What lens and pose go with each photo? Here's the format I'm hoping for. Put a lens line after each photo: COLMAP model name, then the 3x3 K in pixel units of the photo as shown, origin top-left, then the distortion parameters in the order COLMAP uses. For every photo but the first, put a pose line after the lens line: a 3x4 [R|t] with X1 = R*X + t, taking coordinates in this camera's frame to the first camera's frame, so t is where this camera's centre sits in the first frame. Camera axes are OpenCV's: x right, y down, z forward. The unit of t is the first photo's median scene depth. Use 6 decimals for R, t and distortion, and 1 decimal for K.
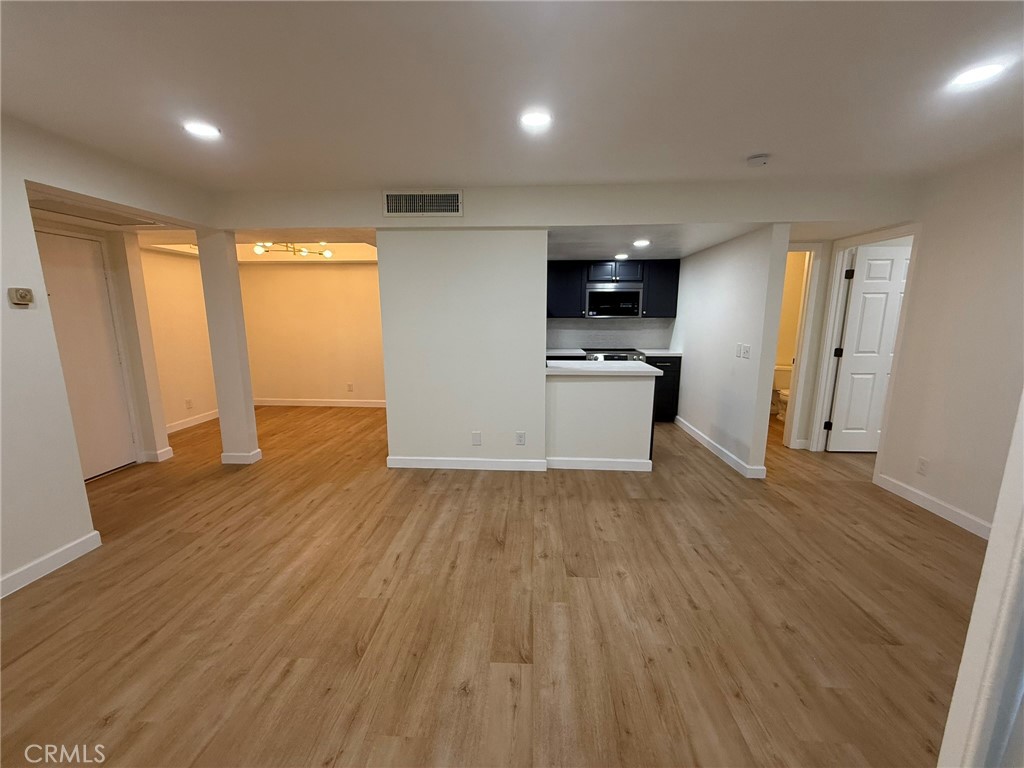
lens RADIAL K [[409.0, 0, 512.0], [0, 409.0, 384.0], [0, 0, 1]] dist [-0.002120, -0.000427]
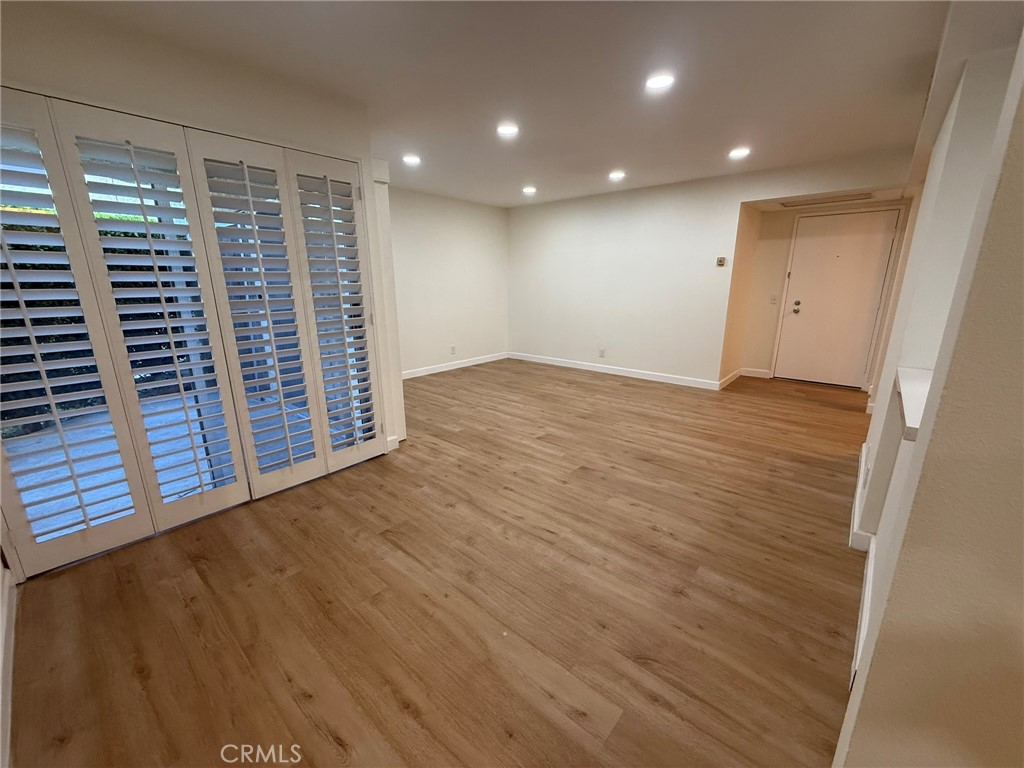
lens RADIAL K [[409.0, 0, 512.0], [0, 409.0, 384.0], [0, 0, 1]] dist [-0.002120, -0.000427]
pose [[-0.610857, 0.198691, -0.766404, 1.083111], [-0.132935, 0.928518, 0.346674, -0.180452], [0.780501, 0.313650, -0.540779, 1.270058]]
